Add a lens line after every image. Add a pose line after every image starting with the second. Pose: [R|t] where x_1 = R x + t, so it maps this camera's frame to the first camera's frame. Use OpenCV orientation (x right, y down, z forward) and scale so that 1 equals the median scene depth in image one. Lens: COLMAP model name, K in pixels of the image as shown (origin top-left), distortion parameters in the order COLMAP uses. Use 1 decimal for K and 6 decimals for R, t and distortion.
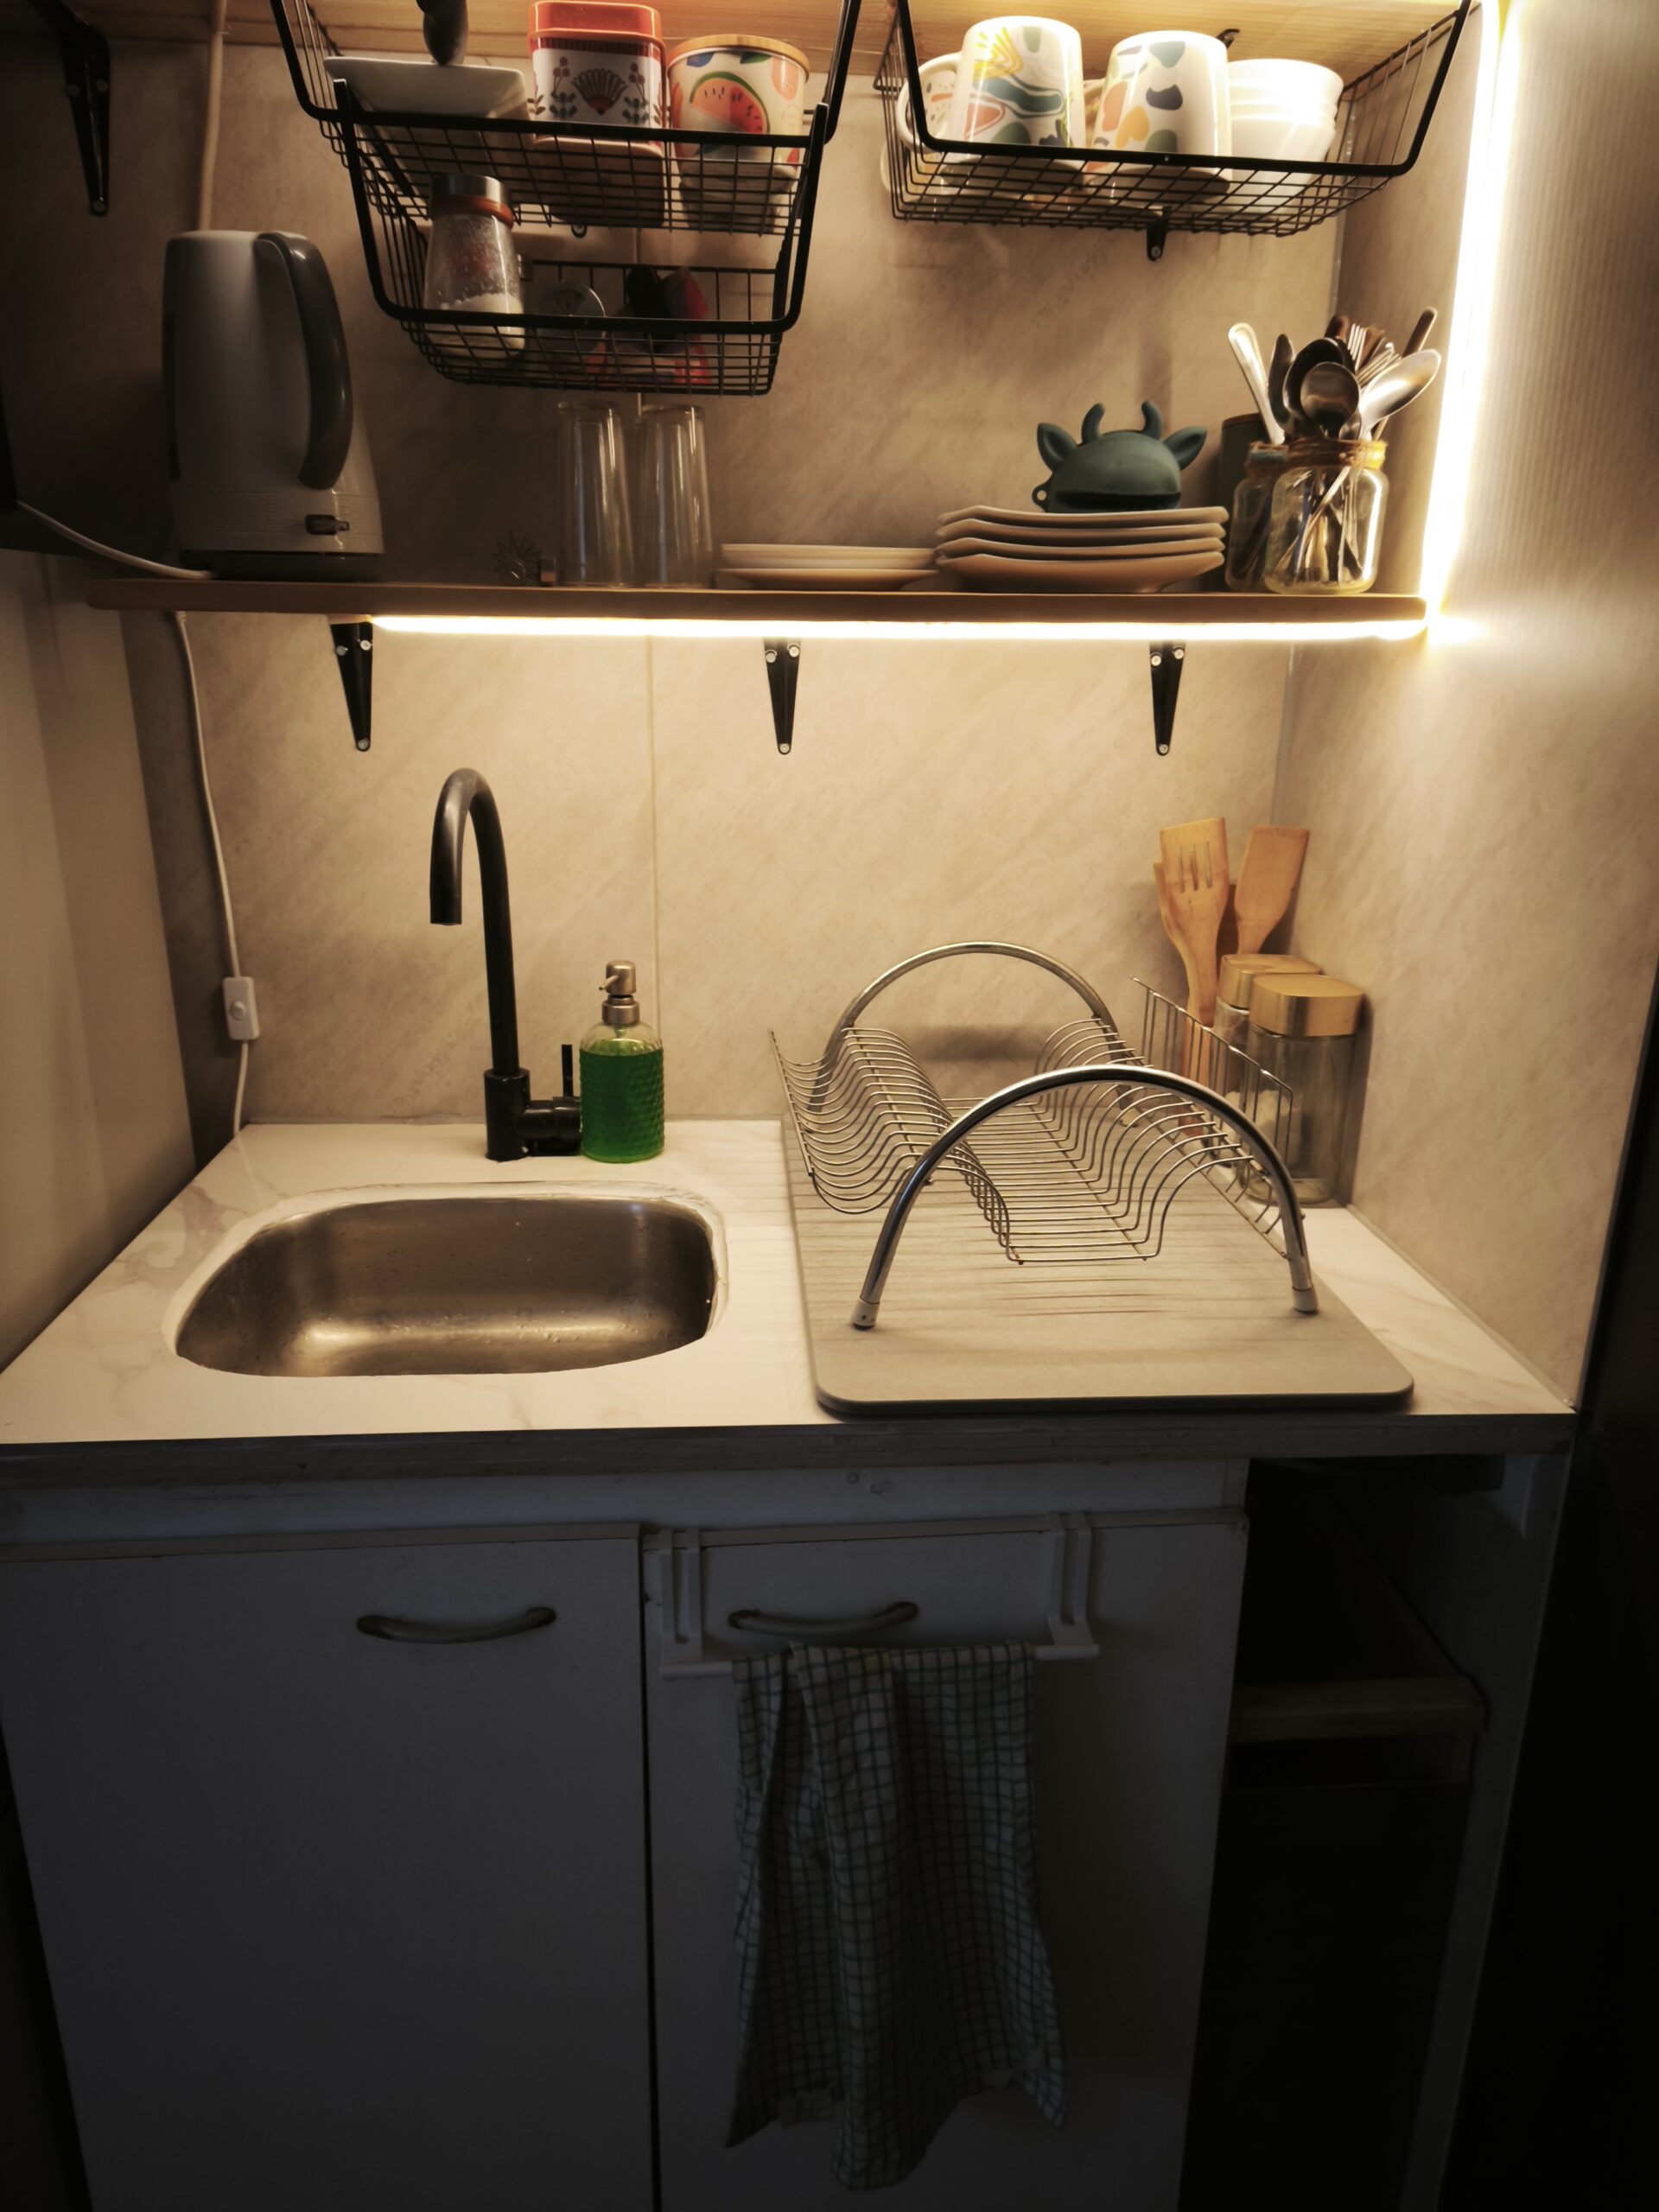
lens RADIAL K [[1467.6, 0, 842.2], [0, 1467.6, 1115.4], [0, 0, 1]] dist [0.067149, -0.048354]
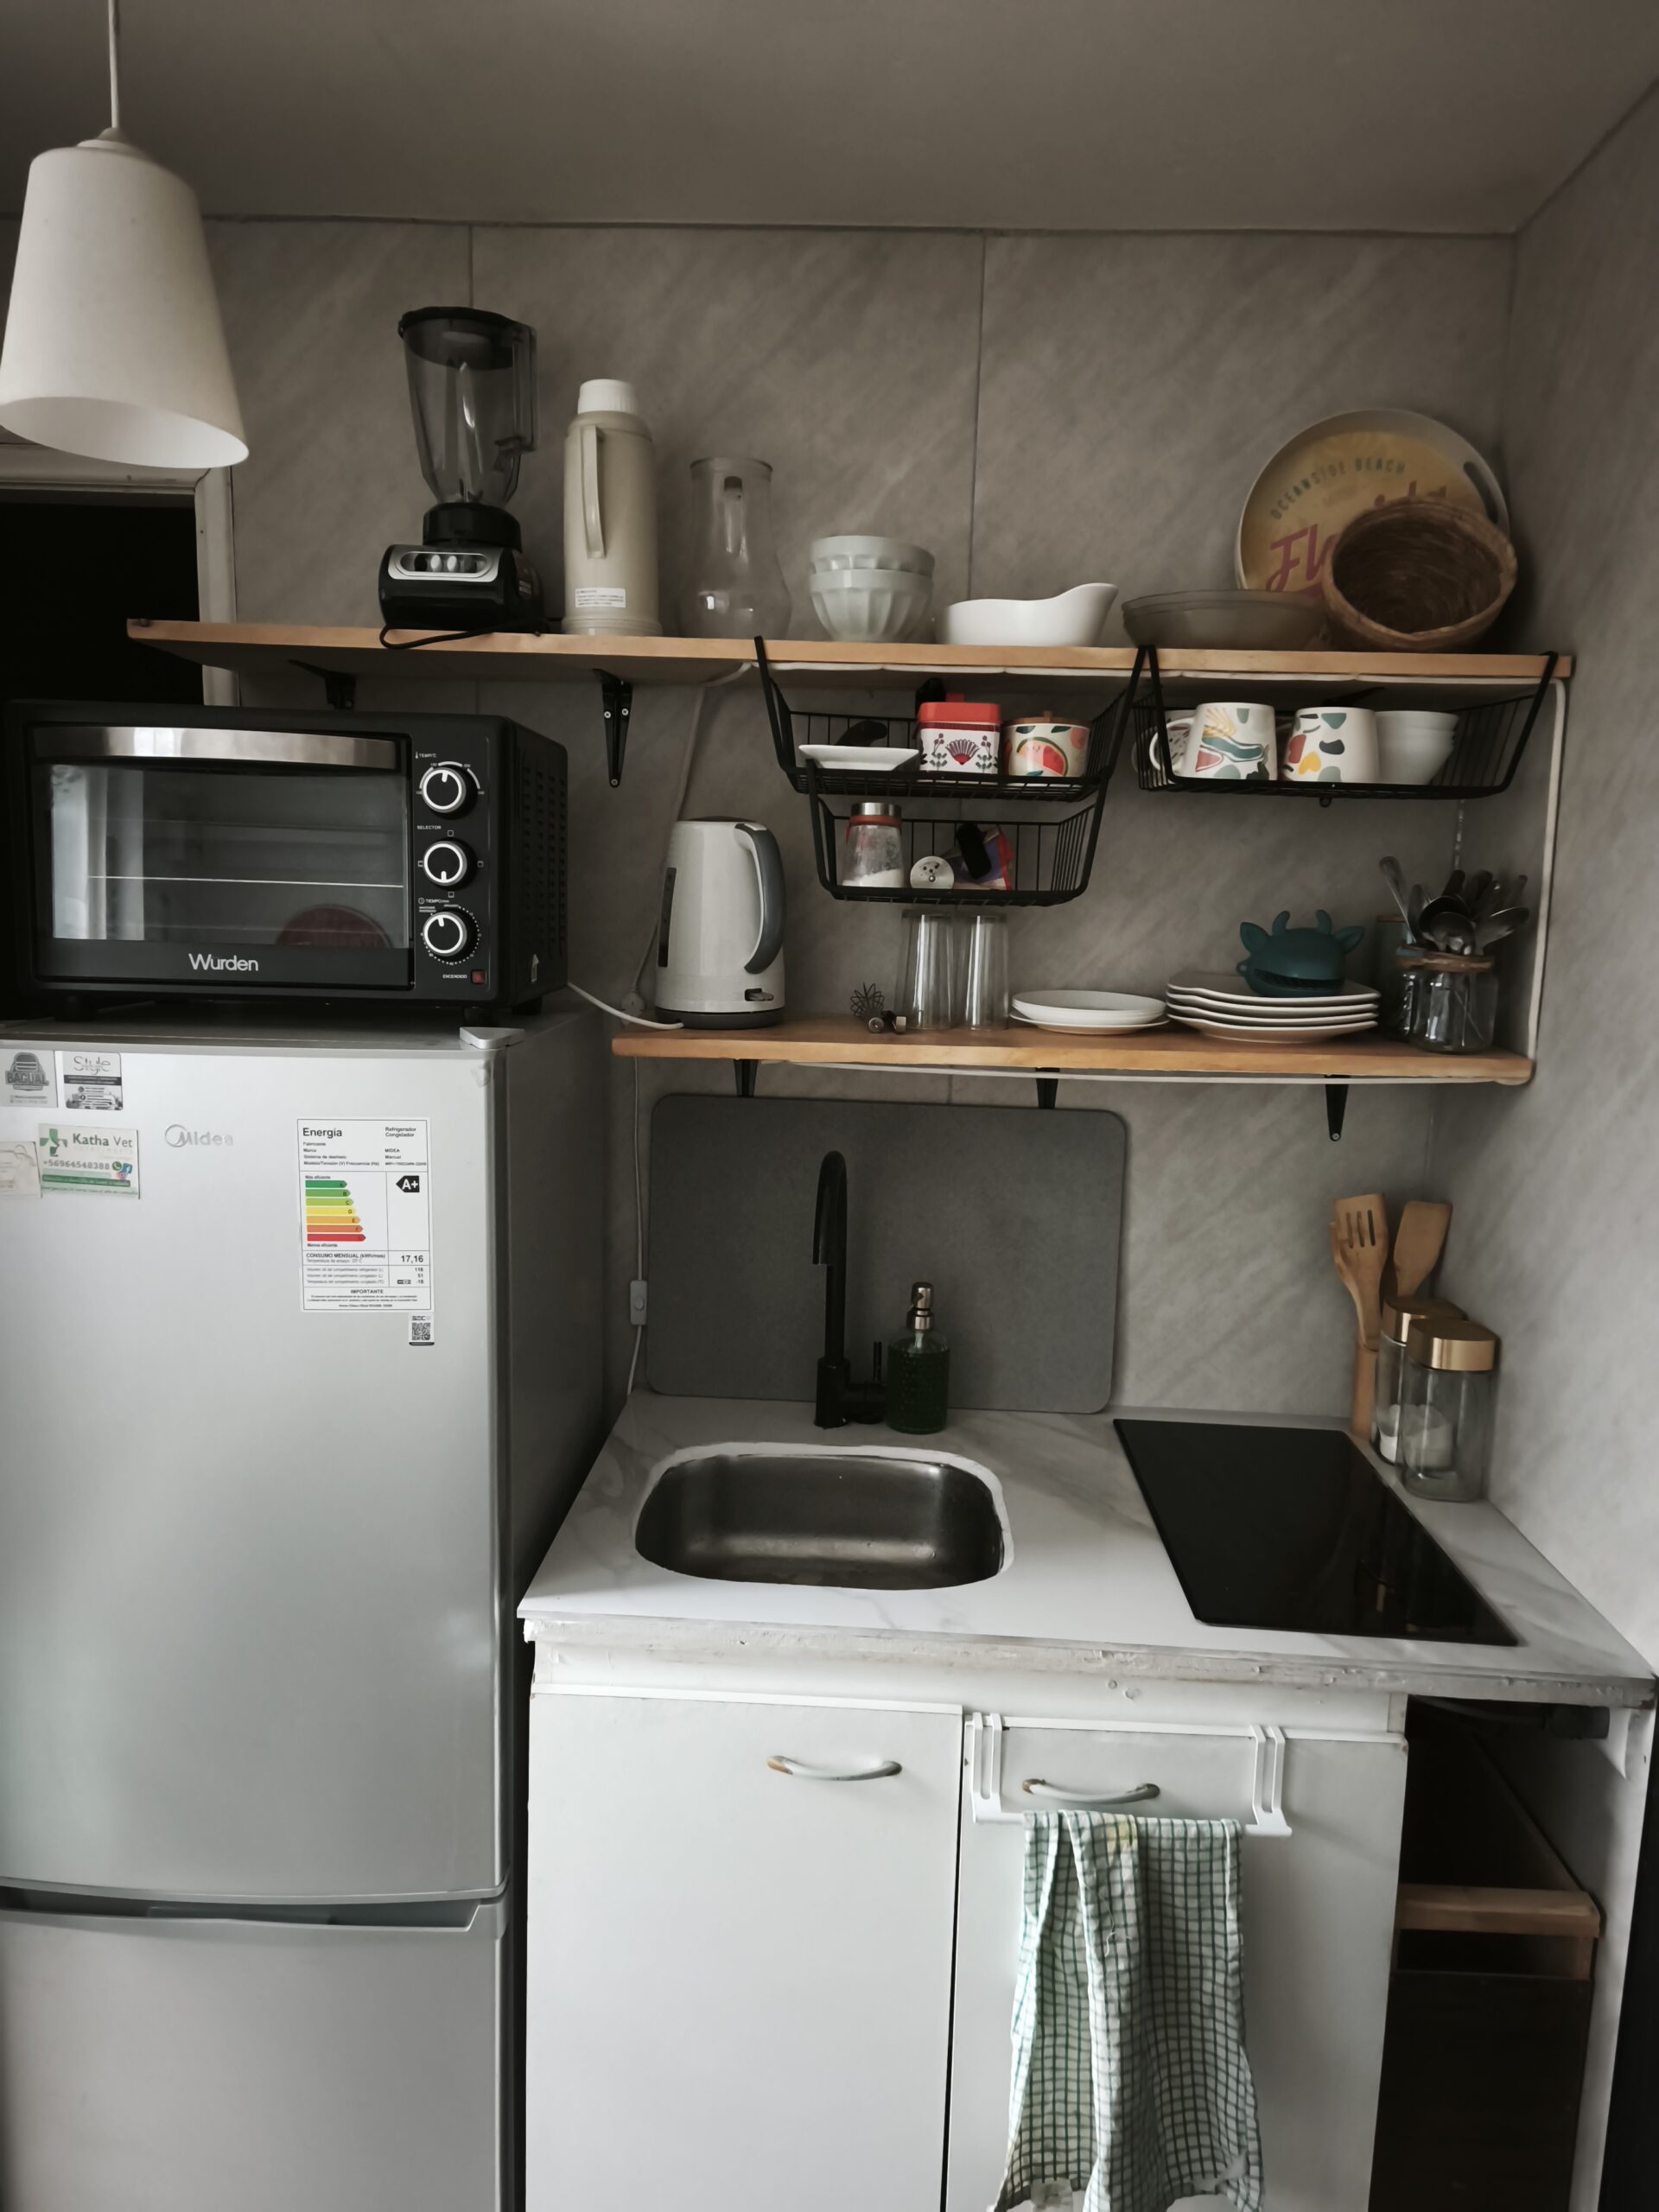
lens RADIAL K [[1467.6, 0, 837.1], [0, 1467.6, 1107.4], [0, 0, 1]] dist [0.067149, -0.048354]
pose [[0.992693, 0.030895, -0.116642, -0.090814], [-0.049661, 0.985609, -0.161581, -0.048545], [0.109972, 0.166193, 0.979942, -0.442463]]
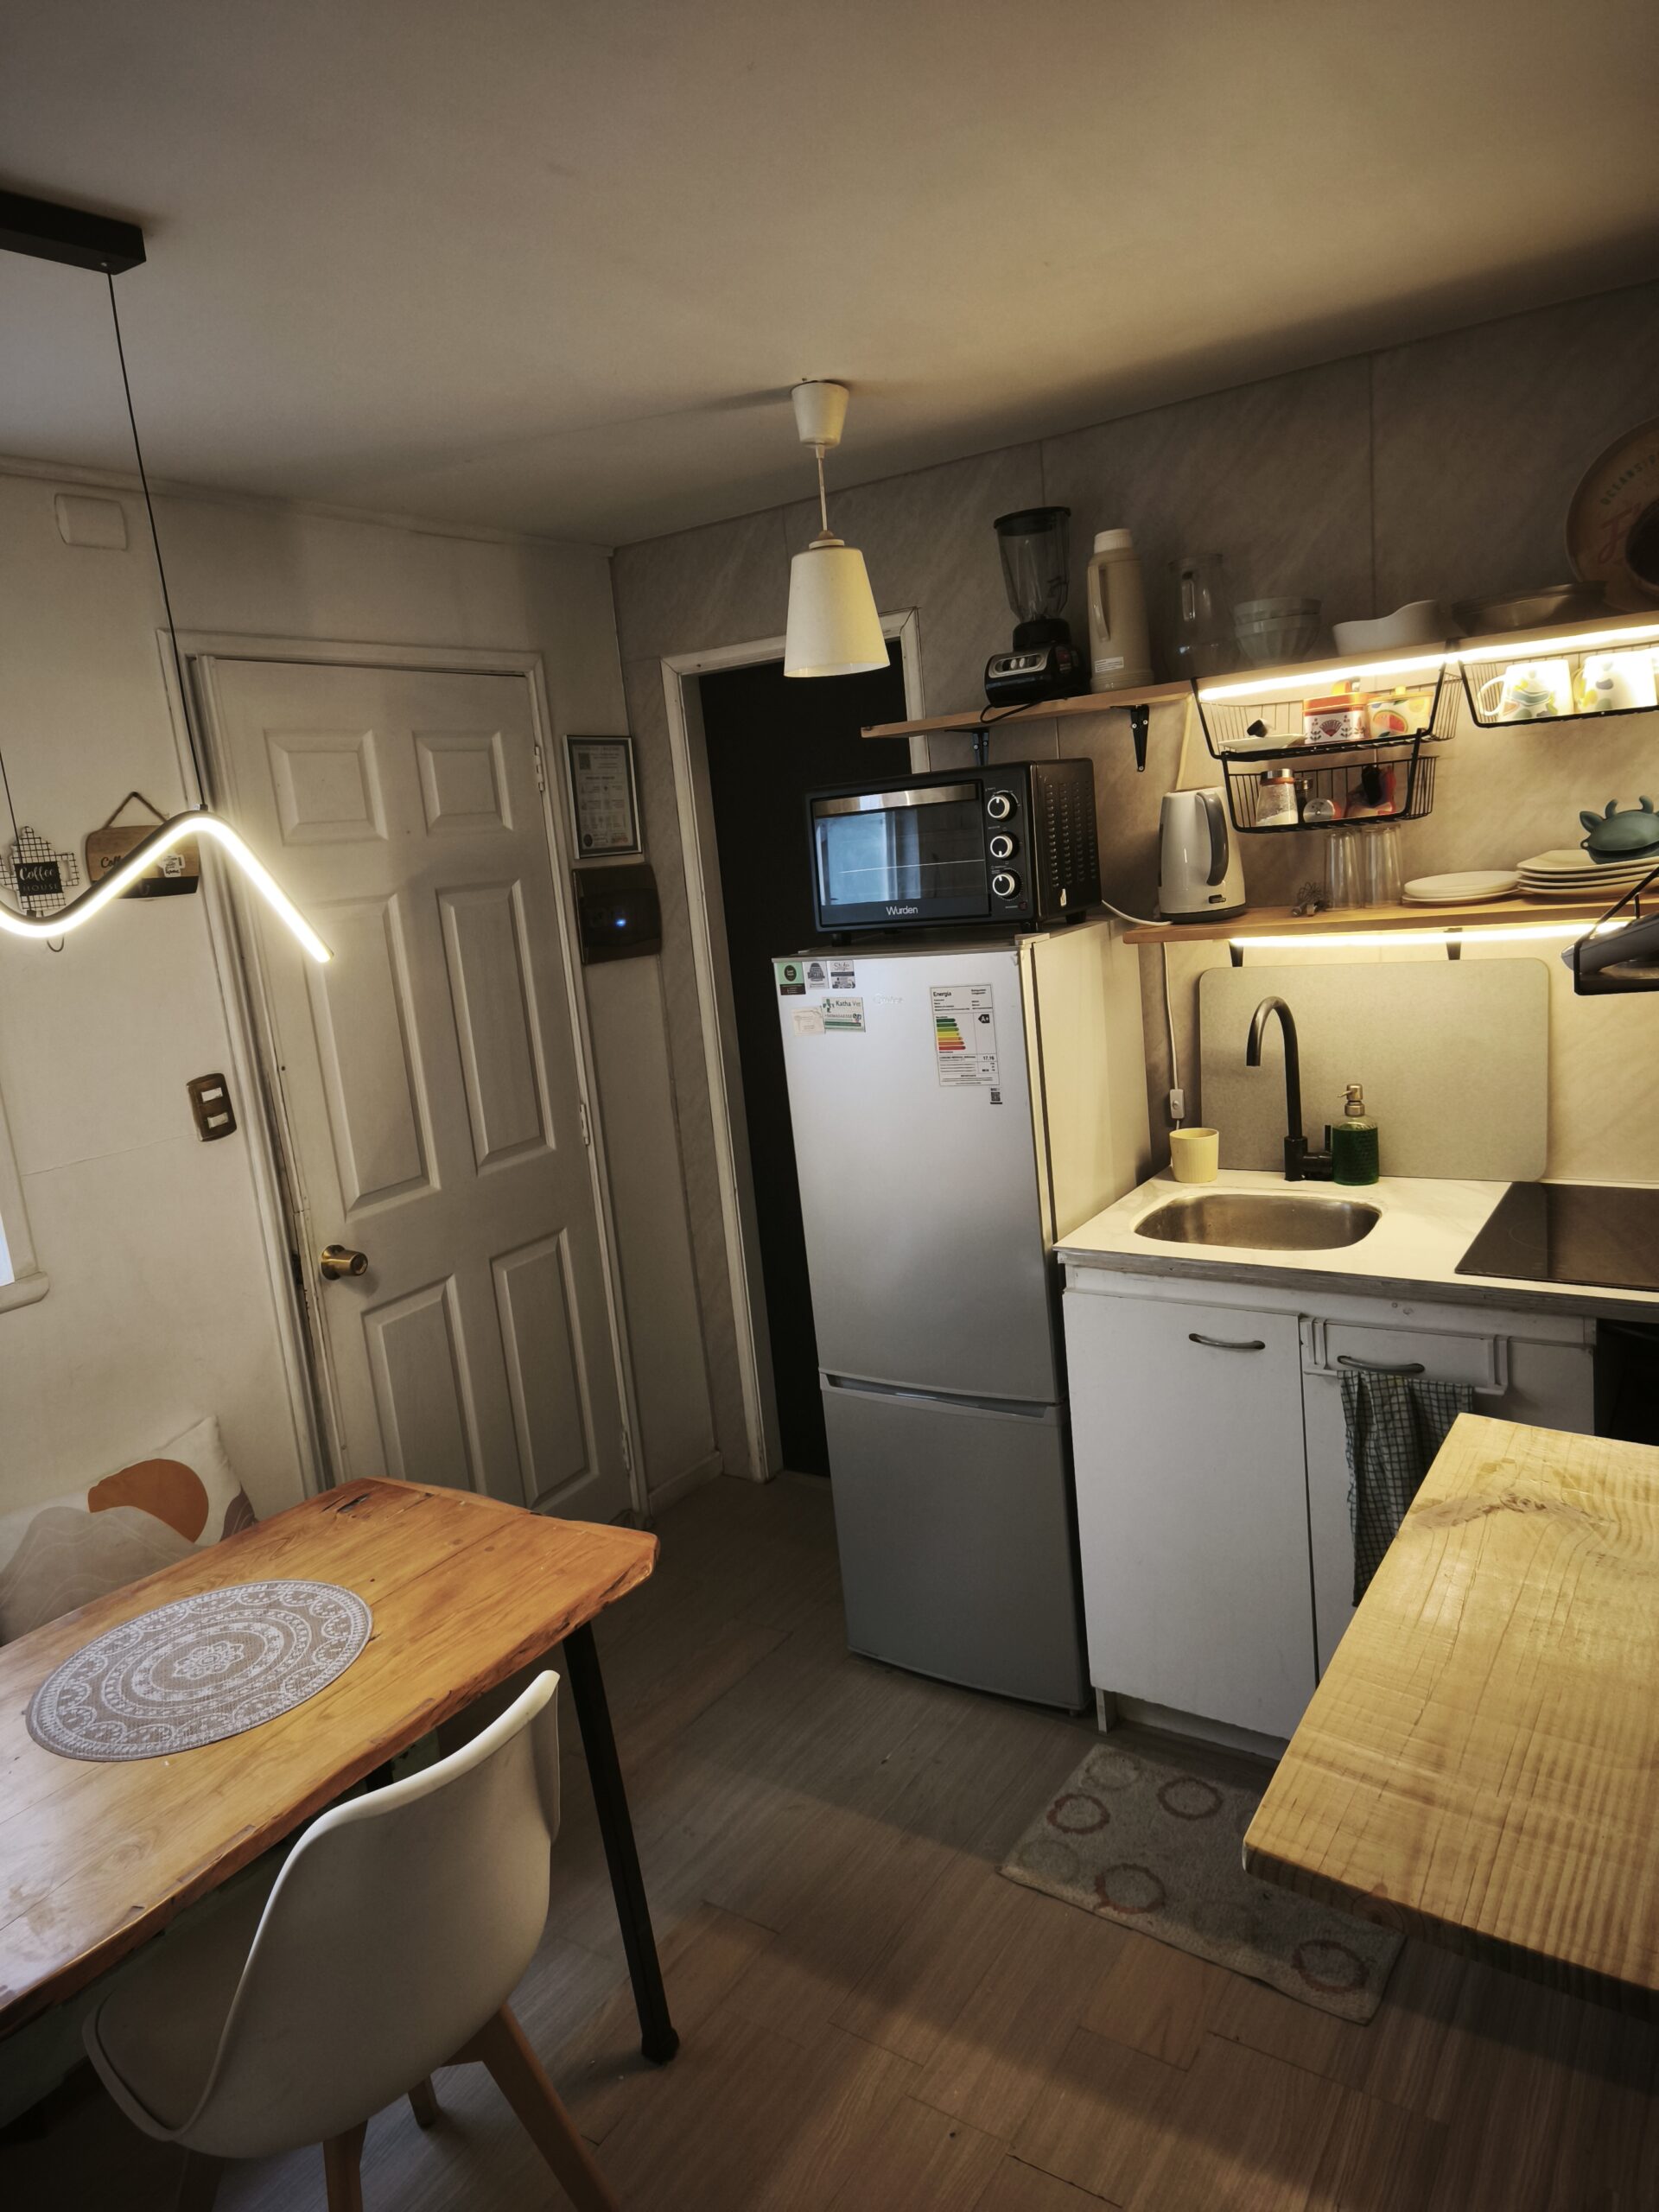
lens RADIAL K [[1467.6, 0, 820.4], [0, 1467.6, 1098.9], [0, 0, 1]] dist [0.067149, -0.048354]
pose [[0.782595, 0.021785, -0.622149, 0.638953], [-0.081744, 0.994330, -0.068007, 0.133586], [0.617141, 0.104079, 0.779939, -1.211570]]
